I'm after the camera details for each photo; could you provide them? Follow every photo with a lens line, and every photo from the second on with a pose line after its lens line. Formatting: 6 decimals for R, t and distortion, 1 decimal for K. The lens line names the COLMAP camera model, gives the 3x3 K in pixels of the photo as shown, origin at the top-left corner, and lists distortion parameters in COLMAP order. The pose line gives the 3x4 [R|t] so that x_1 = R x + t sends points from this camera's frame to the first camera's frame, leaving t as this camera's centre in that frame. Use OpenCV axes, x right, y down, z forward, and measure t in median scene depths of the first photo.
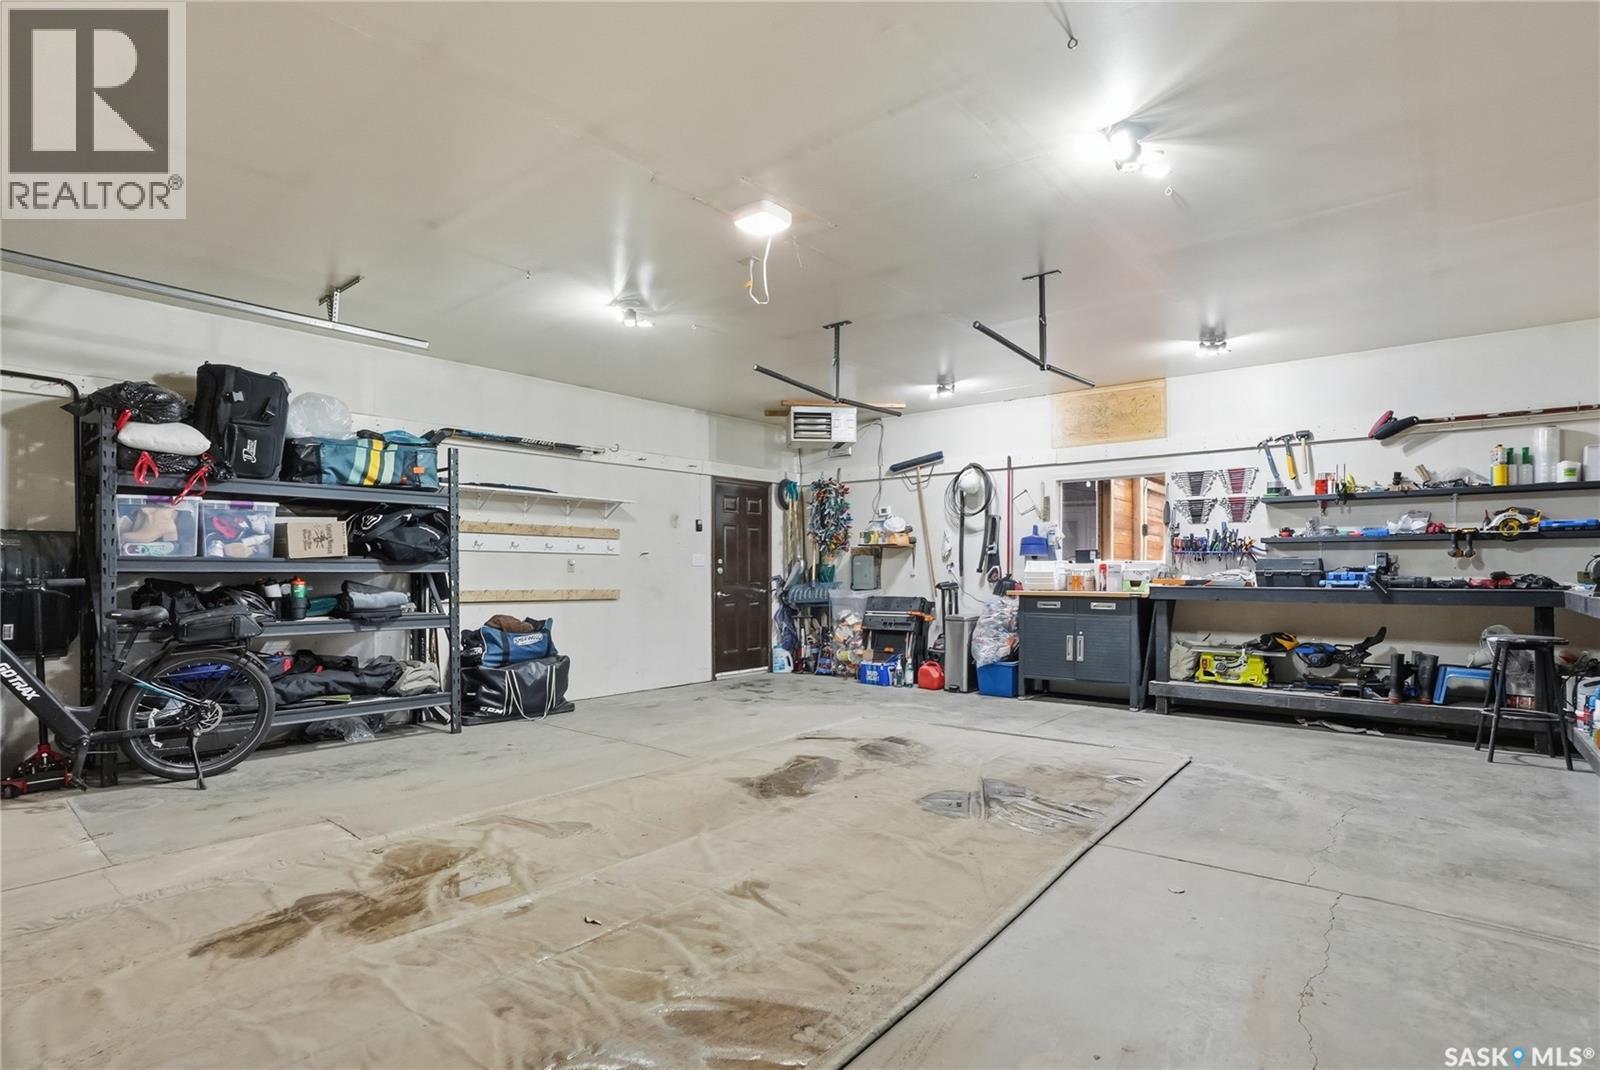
lens RADIAL K [[757.5, 0, 795.4], [0, 757.5, 544.2], [0, 0, 1]] dist [-0.084575, 0.037419]
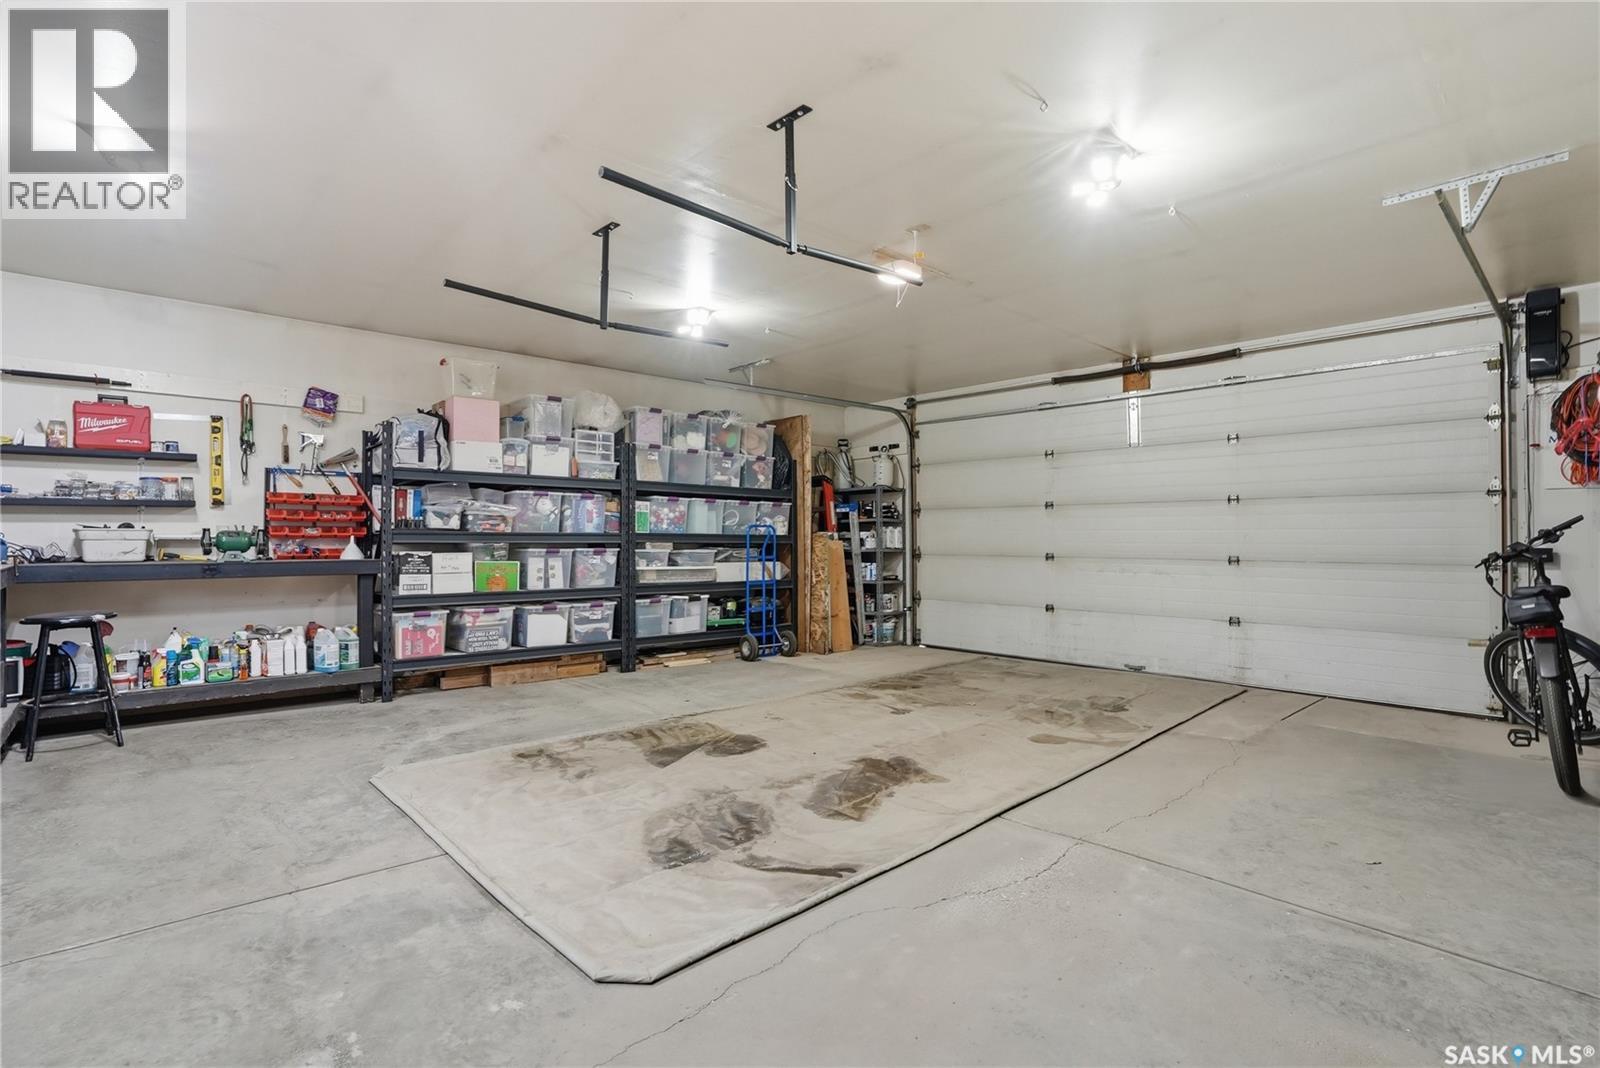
lens RADIAL K [[766.6, 0, 799.5], [0, 766.6, 556.3], [0, 0, 1]] dist [-0.065812, 0.000383]
pose [[-0.992293, -0.001148, 0.123907, -0.029660], [-0.001400, 0.999997, -0.001950, 0.051633], [-0.123904, -0.002108, -0.992292, 1.866612]]
